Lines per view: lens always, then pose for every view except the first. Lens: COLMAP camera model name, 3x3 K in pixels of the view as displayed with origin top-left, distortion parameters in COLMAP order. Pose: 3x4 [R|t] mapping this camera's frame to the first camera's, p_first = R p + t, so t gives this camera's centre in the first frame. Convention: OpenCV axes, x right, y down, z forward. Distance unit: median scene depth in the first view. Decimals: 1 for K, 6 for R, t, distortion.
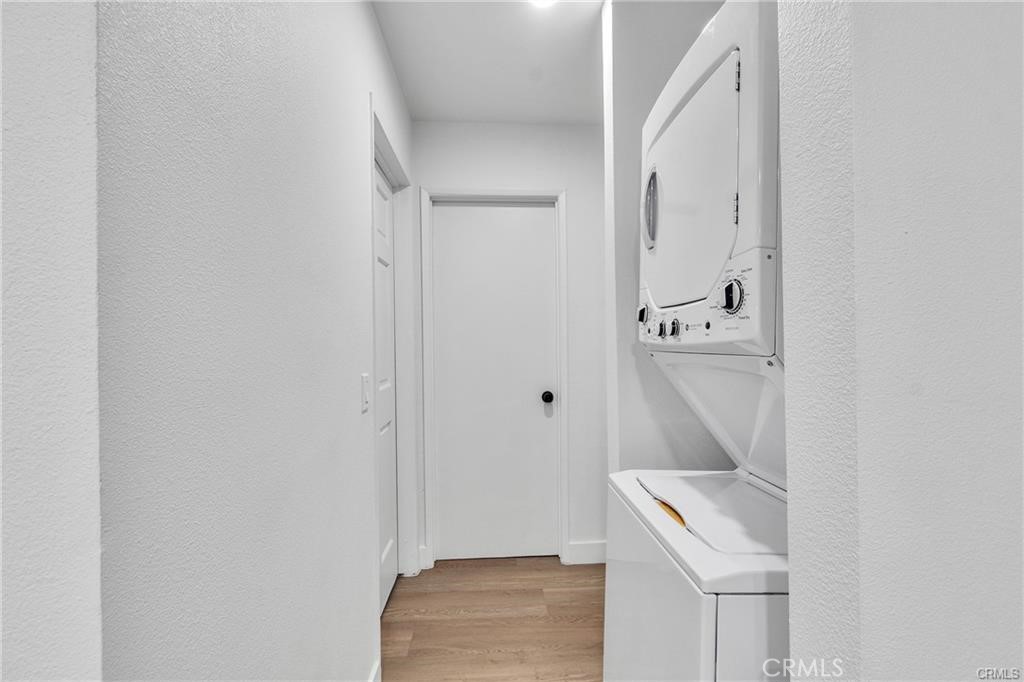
lens RADIAL K [[449.9, 0, 512.0], [0, 449.9, 341.0], [0, 0, 1]] dist [-0.002947, -0.000402]
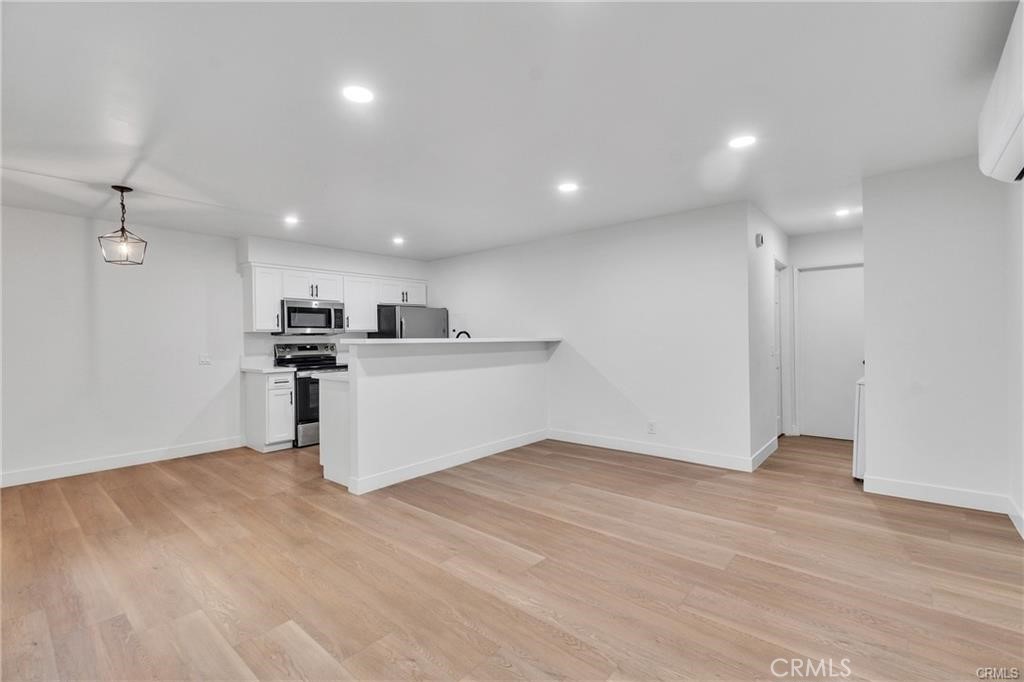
lens RADIAL K [[449.9, 0, 512.0], [0, 449.9, 341.0], [0, 0, 1]] dist [-0.002947, -0.000402]
pose [[0.713125, 0.001809, -0.701034, 0.376410], [0.009396, 0.999882, 0.012139, -0.008555], [0.700974, -0.015244, 0.713024, -1.616255]]
